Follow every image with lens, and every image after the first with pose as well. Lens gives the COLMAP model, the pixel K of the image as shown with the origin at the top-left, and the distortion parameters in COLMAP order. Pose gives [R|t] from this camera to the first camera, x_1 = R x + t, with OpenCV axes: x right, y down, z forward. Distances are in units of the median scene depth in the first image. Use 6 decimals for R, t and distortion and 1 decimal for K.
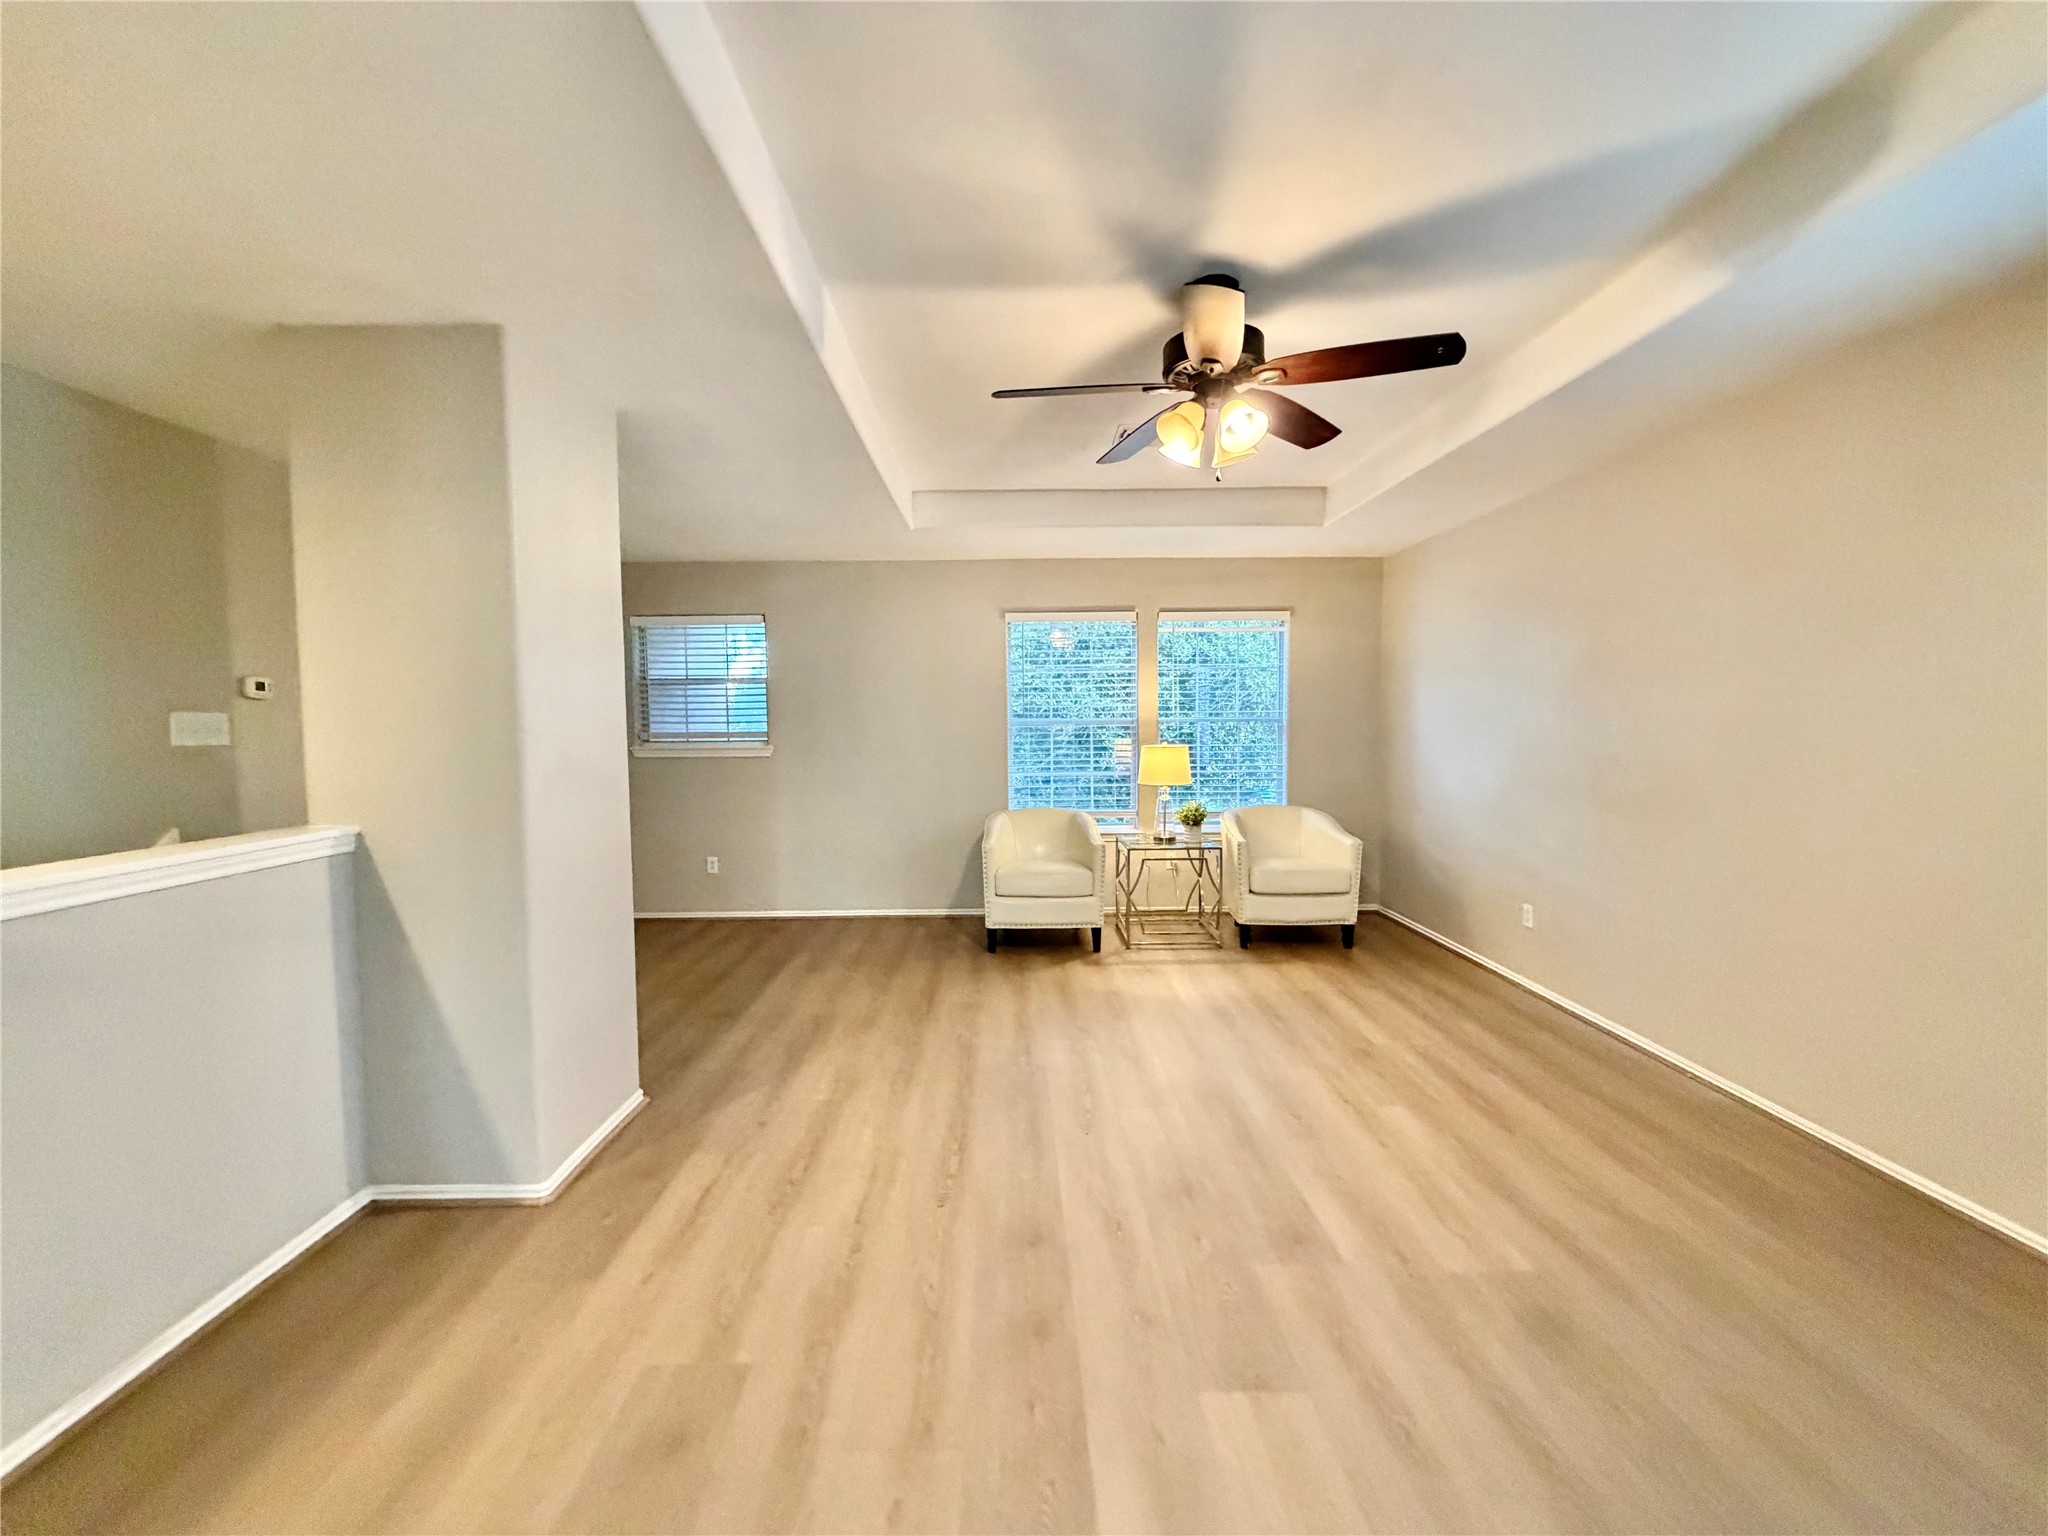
lens RADIAL K [[814.8, 0, 1015.2], [0, 814.8, 766.5], [0, 0, 1]] dist [0.000384, 0.000125]
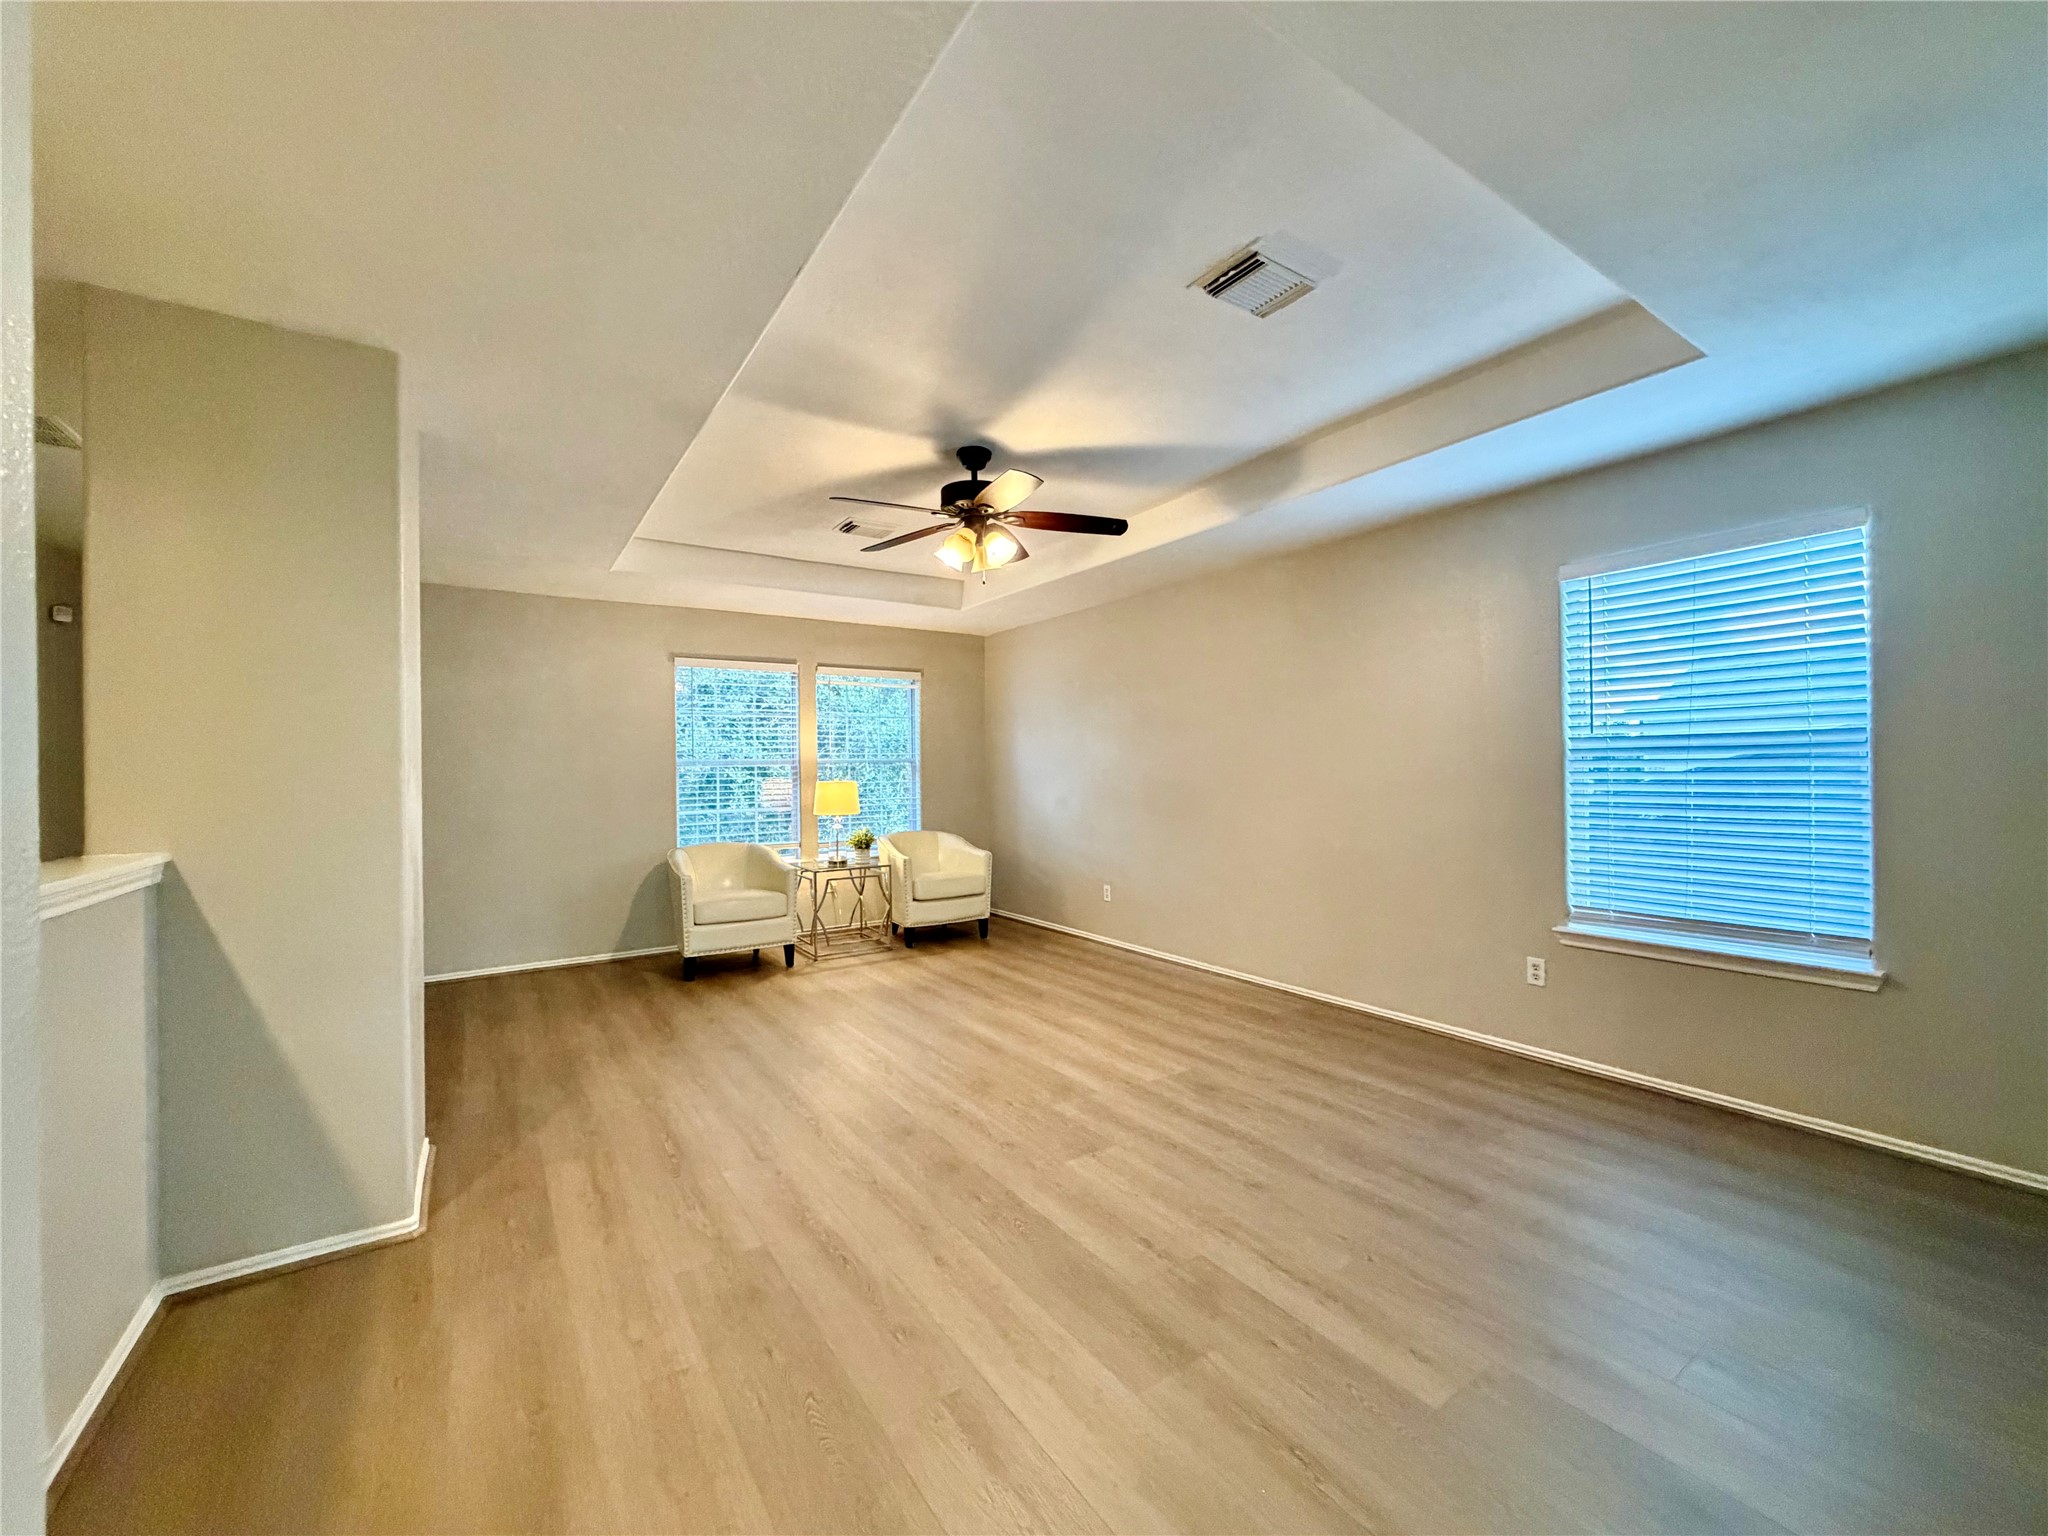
lens RADIAL K [[814.8, 0, 1015.2], [0, 814.8, 766.5], [0, 0, 1]] dist [0.000384, 0.000125]
pose [[0.838978, -0.000017, 0.544166, -0.273779], [0.036506, 0.997749, -0.056252, 0.032539], [-0.542940, 0.067059, 0.837090, -0.125051]]
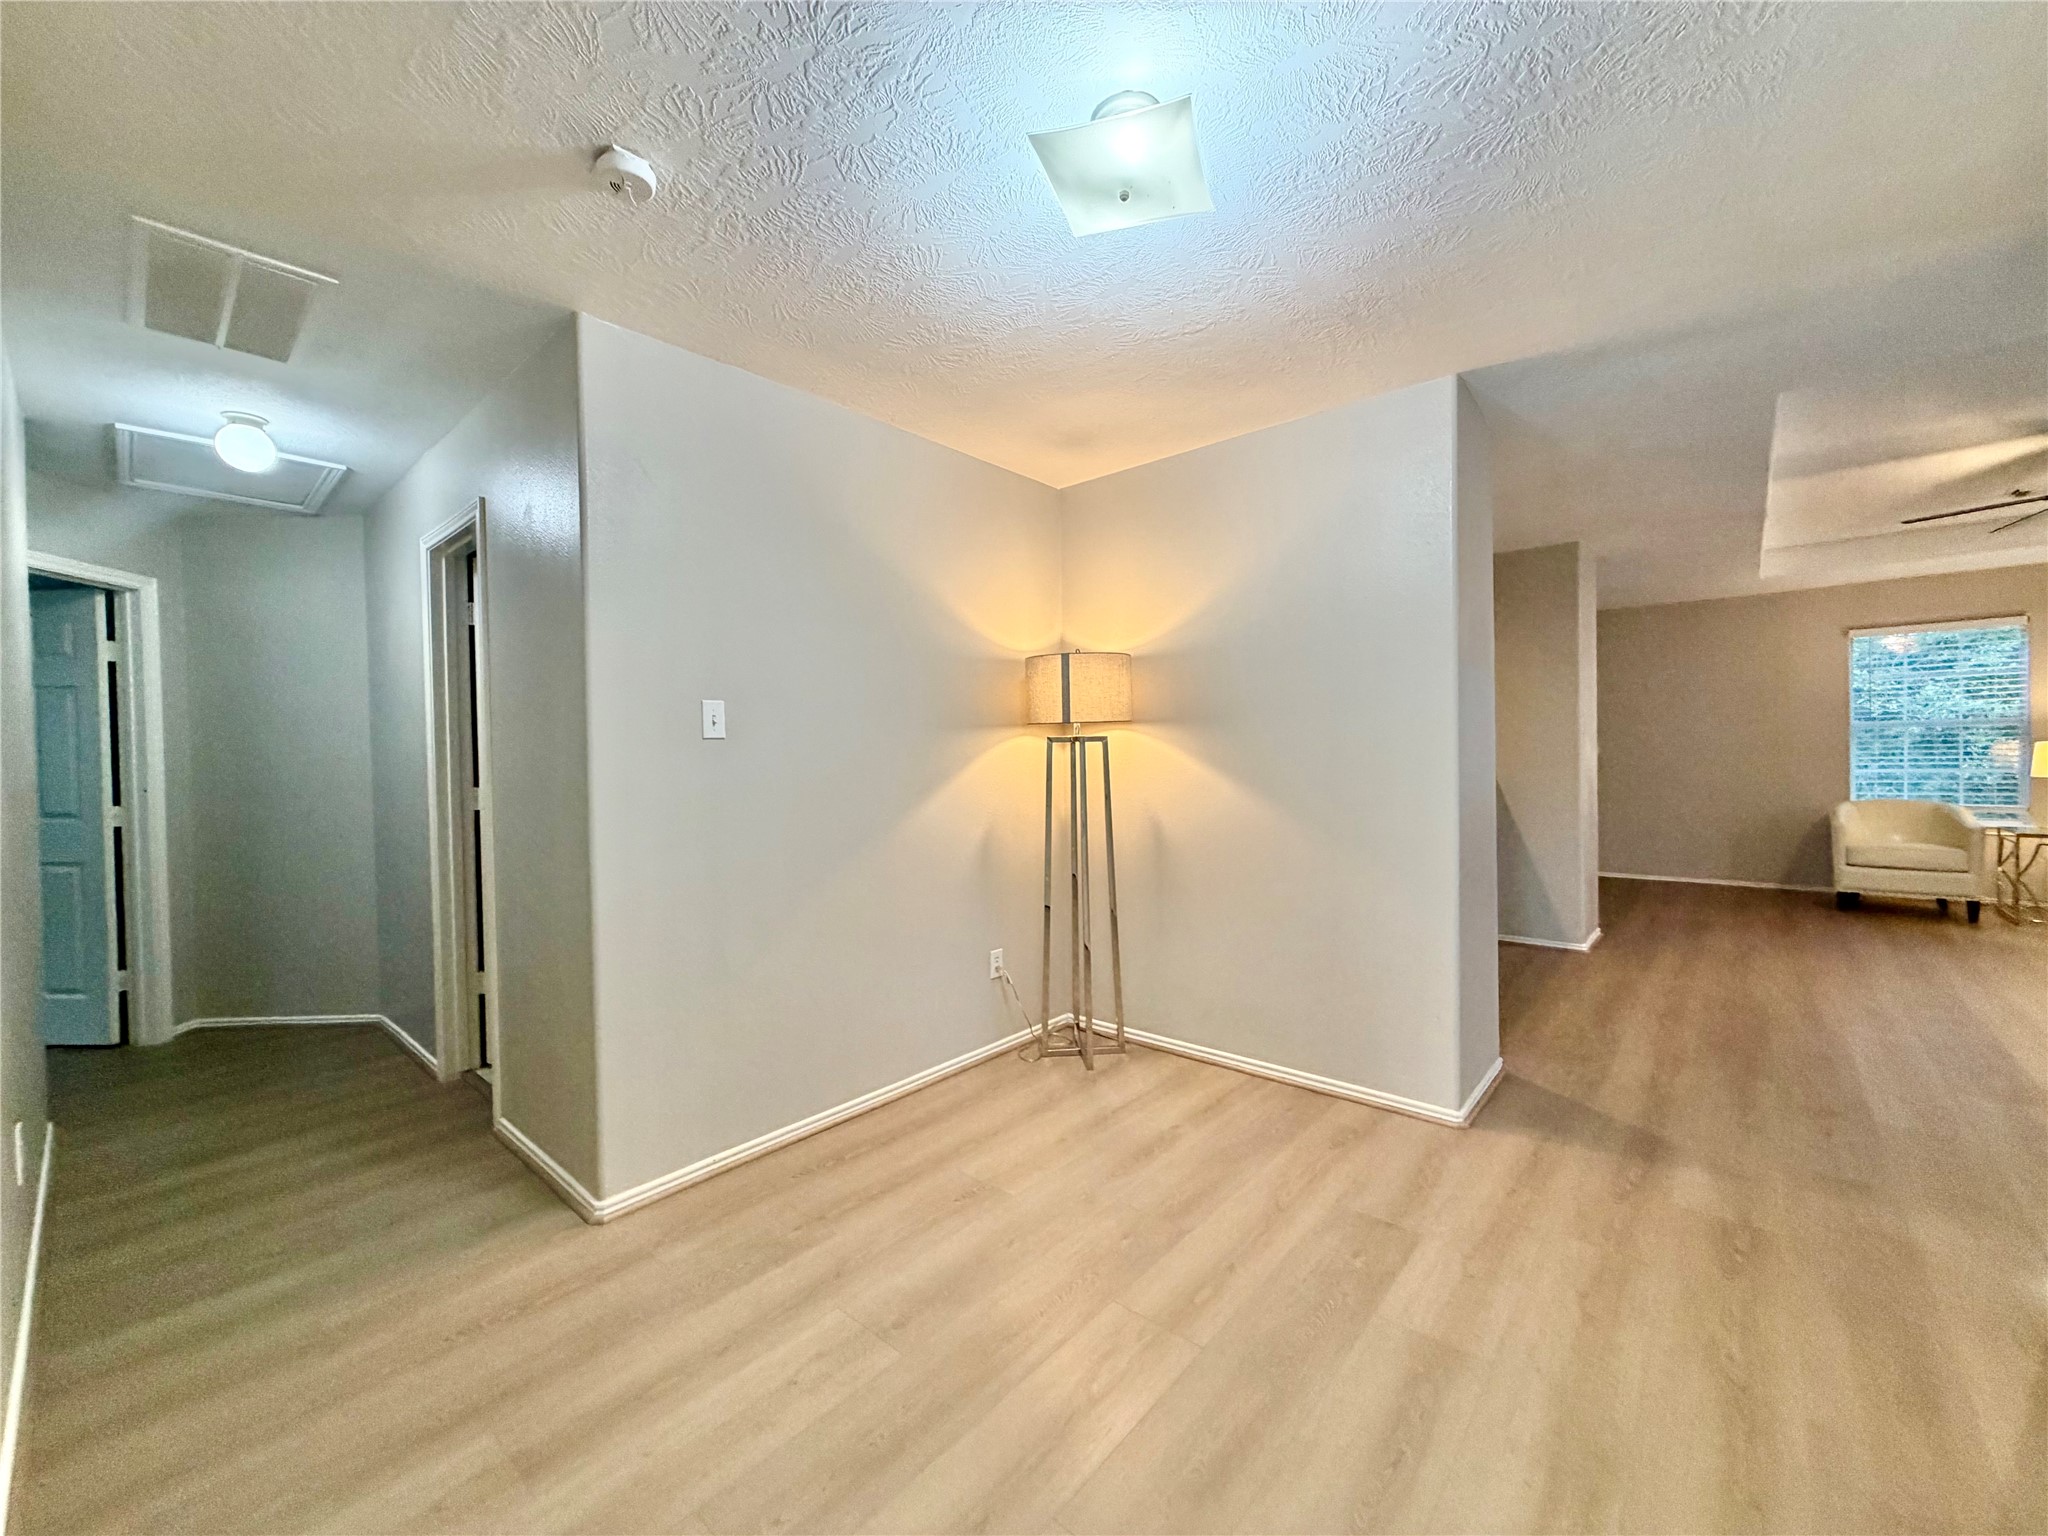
lens RADIAL K [[814.8, 0, 1015.2], [0, 814.8, 766.5], [0, 0, 1]] dist [0.000384, 0.000125]
pose [[0.739864, 0.003861, -0.672745, -0.138033], [-0.025934, 0.999404, -0.022785, 0.078275], [0.672256, 0.034305, 0.739524, -0.824783]]
